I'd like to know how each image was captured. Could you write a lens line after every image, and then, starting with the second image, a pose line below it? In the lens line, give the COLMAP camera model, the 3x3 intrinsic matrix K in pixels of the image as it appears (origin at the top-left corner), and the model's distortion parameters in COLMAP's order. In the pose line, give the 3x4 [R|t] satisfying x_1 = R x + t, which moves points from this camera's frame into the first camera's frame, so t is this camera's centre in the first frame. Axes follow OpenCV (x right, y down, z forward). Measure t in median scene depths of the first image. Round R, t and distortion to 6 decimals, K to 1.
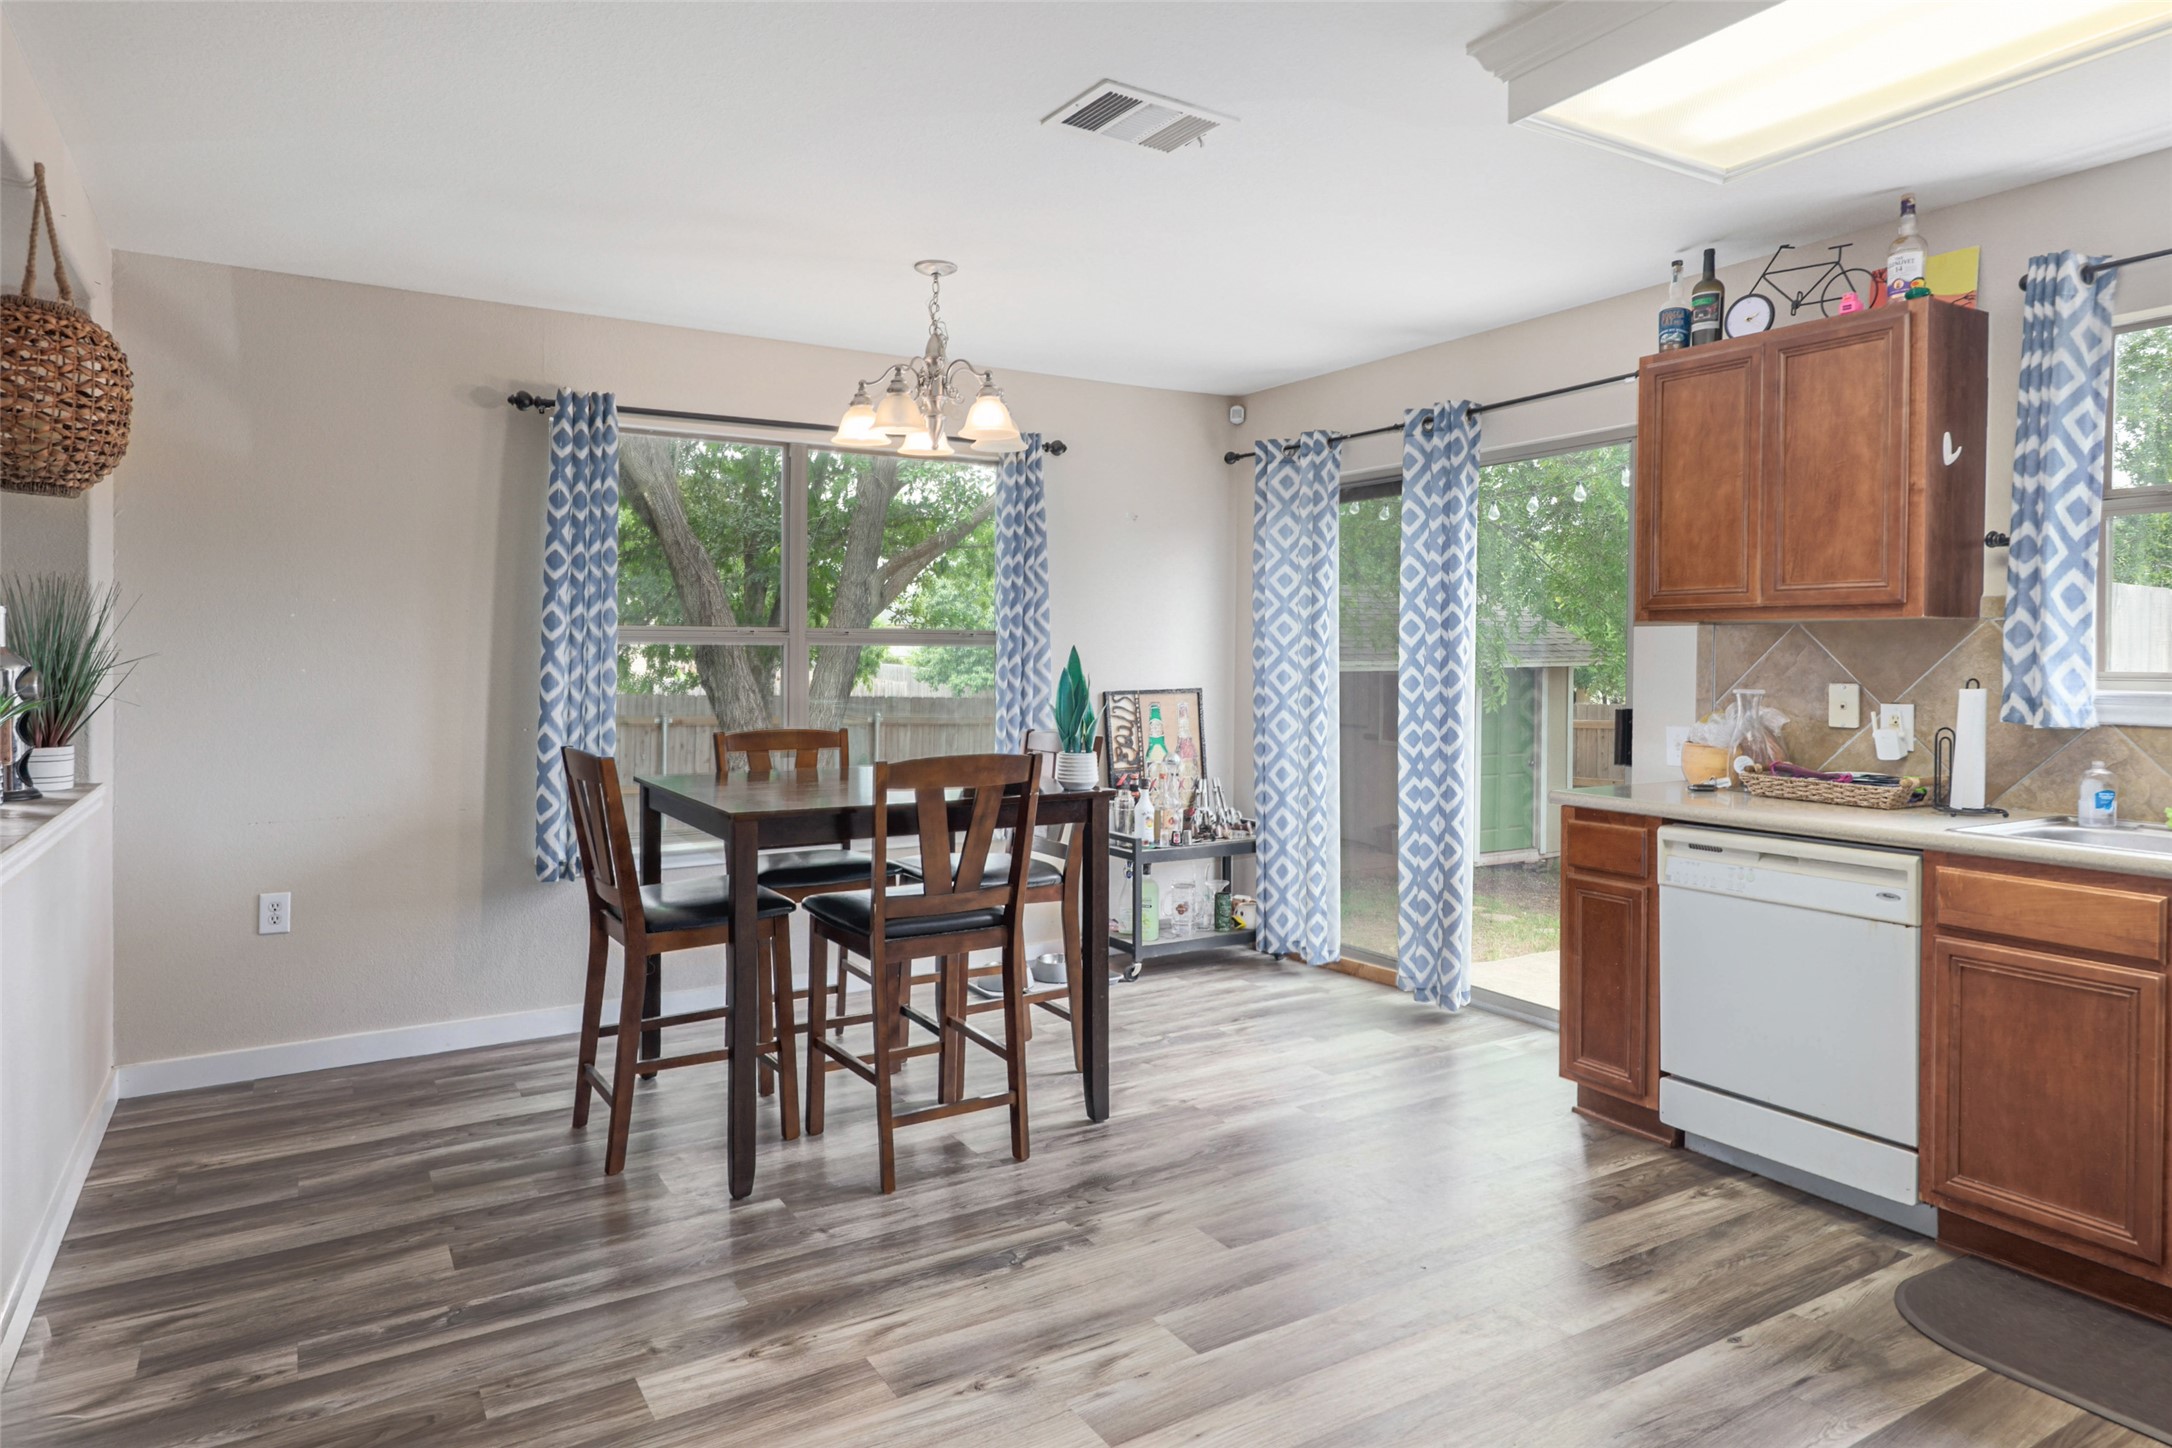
lens RADIAL K [[1283.2, 0, 1037.8], [0, 1283.2, 679.6], [0, 0, 1]] dist [0.005268, 0.000199]
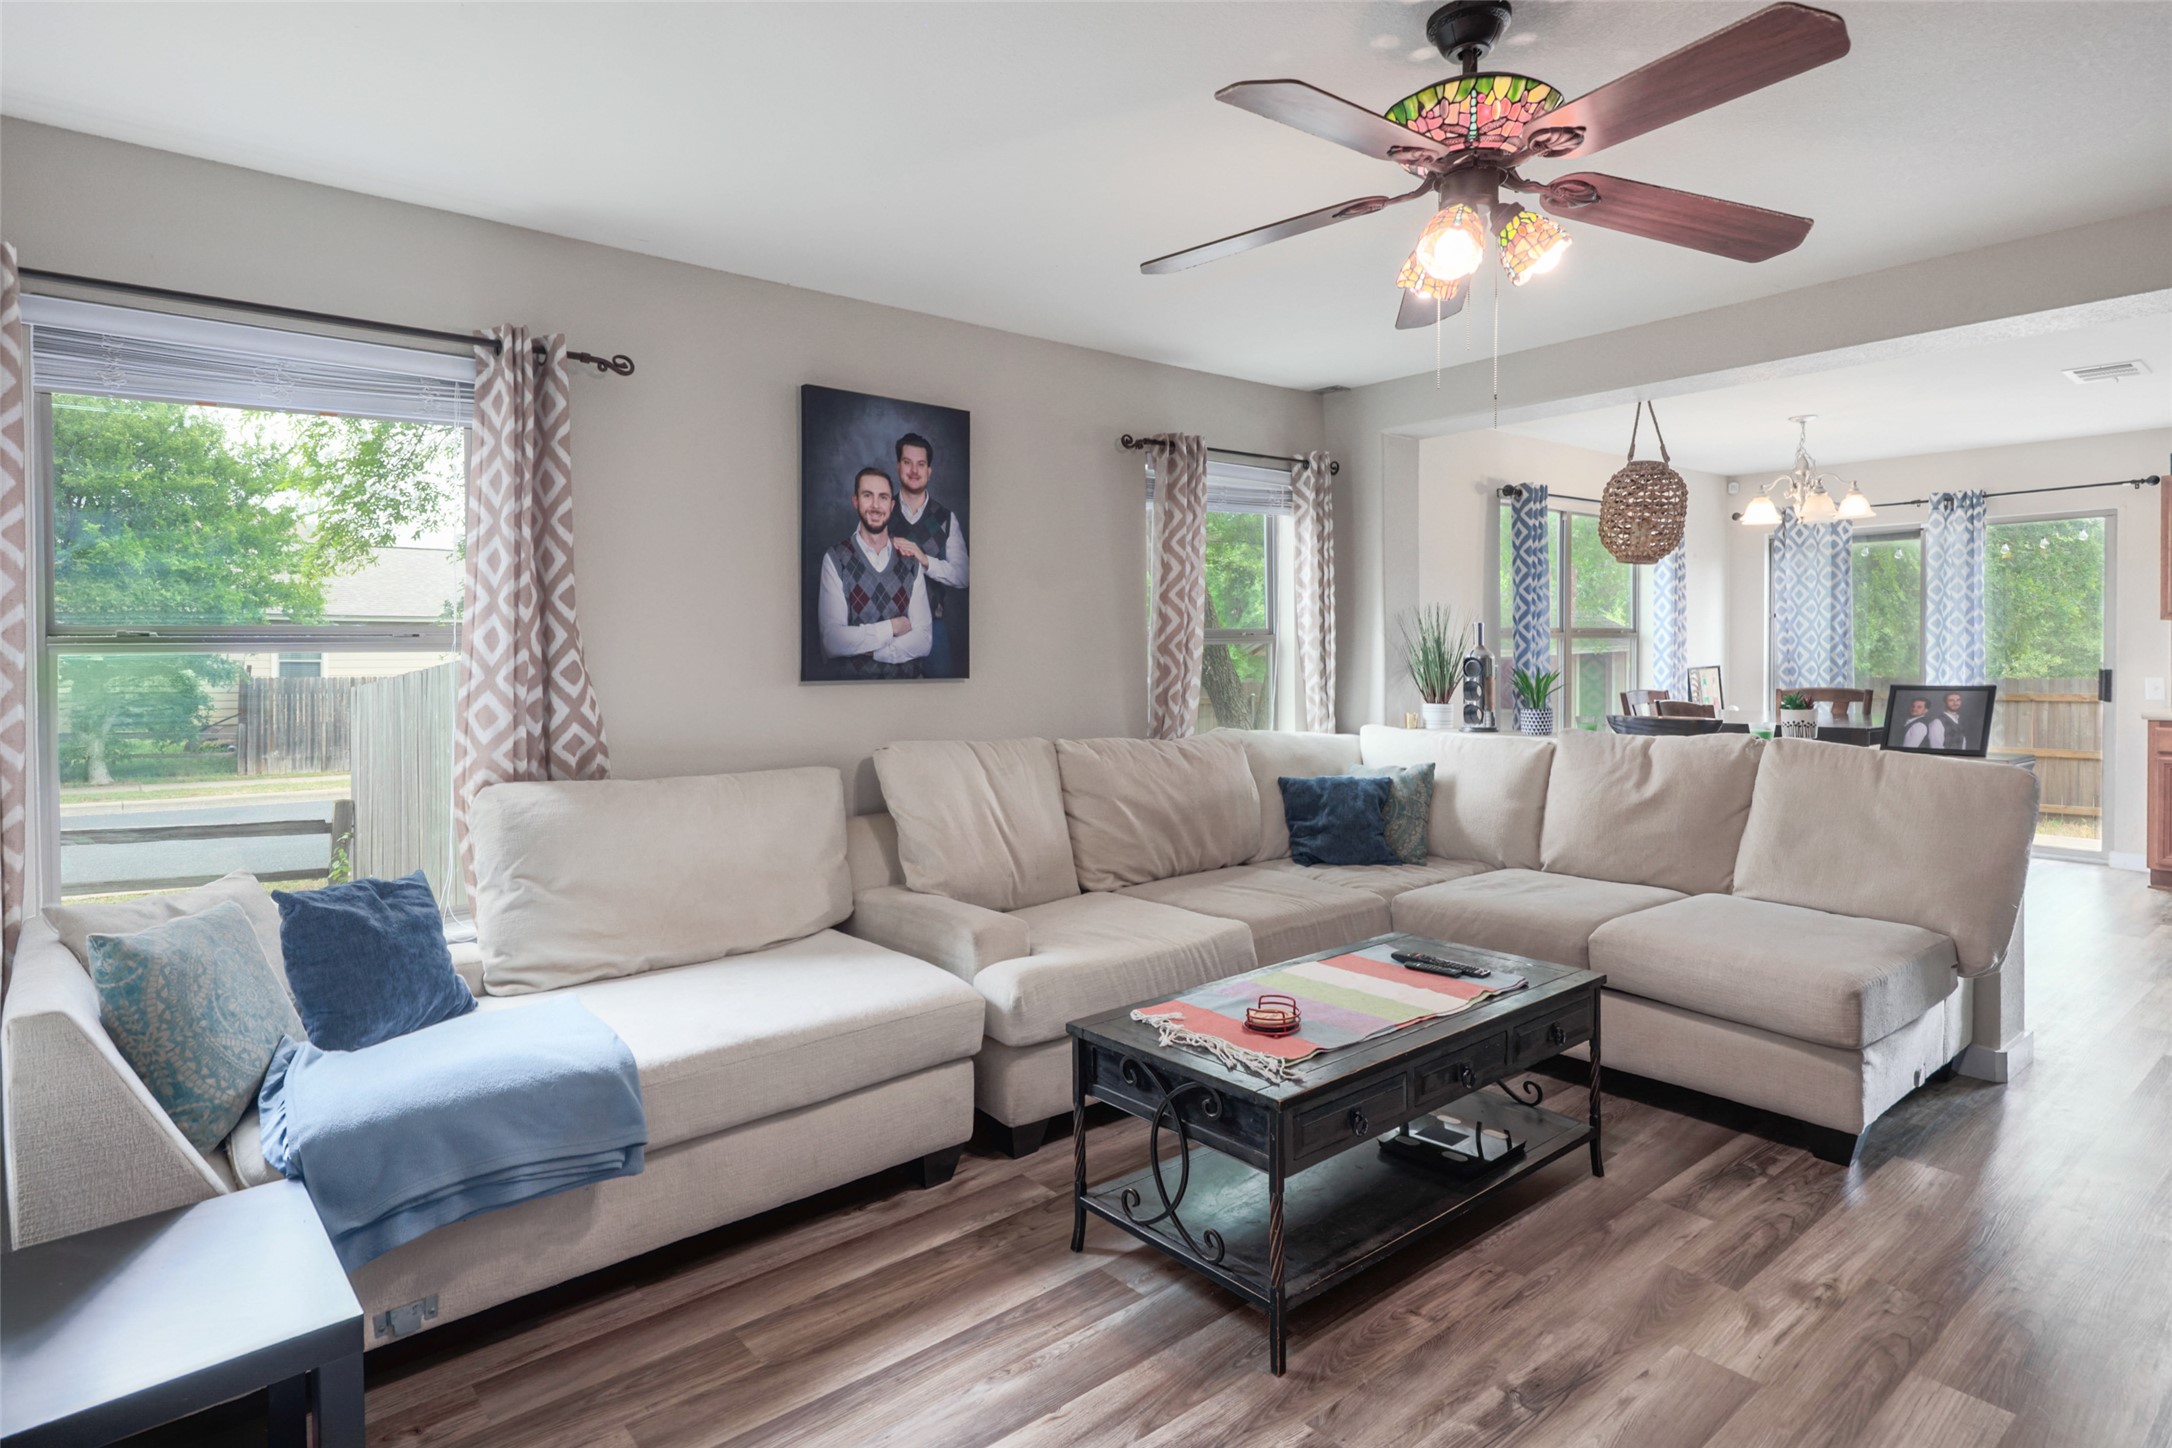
lens RADIAL K [[1153.0, 0, 1072.1], [0, 1153.0, 681.1], [0, 0, 1]] dist [0.016625, -0.005207]
pose [[0.986356, -0.018587, 0.163573, -1.531485], [0.017194, 0.999803, 0.009928, -0.001187], [-0.163725, -0.006980, 0.986481, -0.442057]]
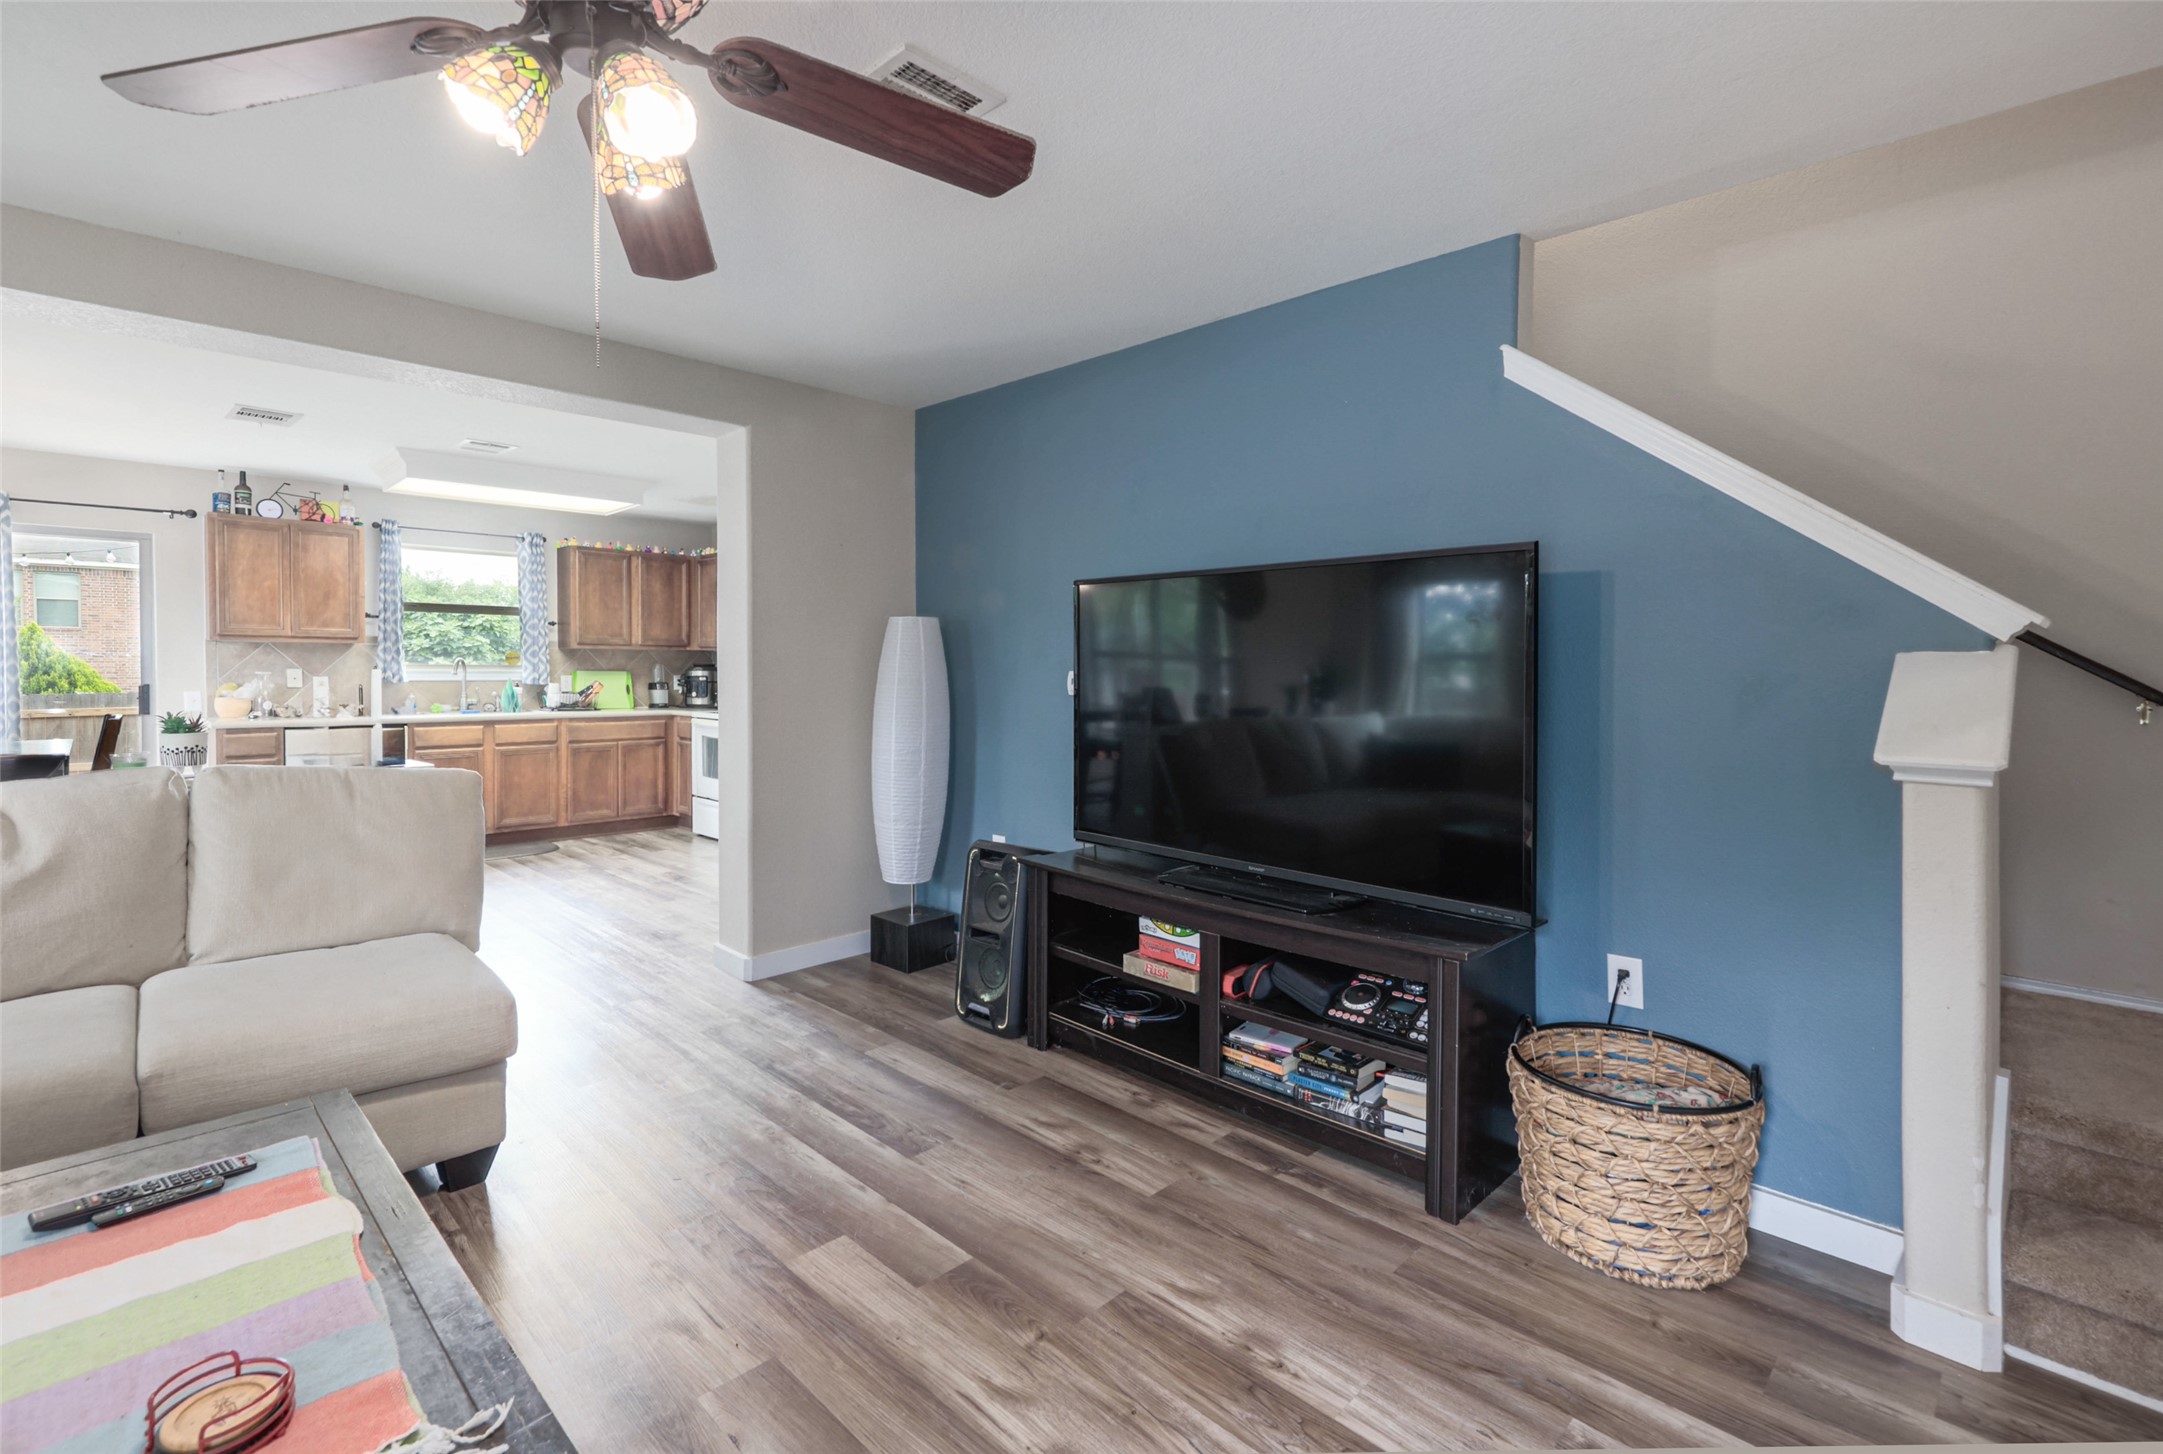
lens RADIAL K [[984.8, 0, 1078.6], [0, 984.8, 686.9], [0, 0, 1]] dist [0.014122, -0.001737]
pose [[-0.262925, -0.027684, 0.964419, -1.648125], [0.010009, 0.999456, 0.031418, -0.007043], [-0.964764, 0.017913, -0.262505, 0.087524]]
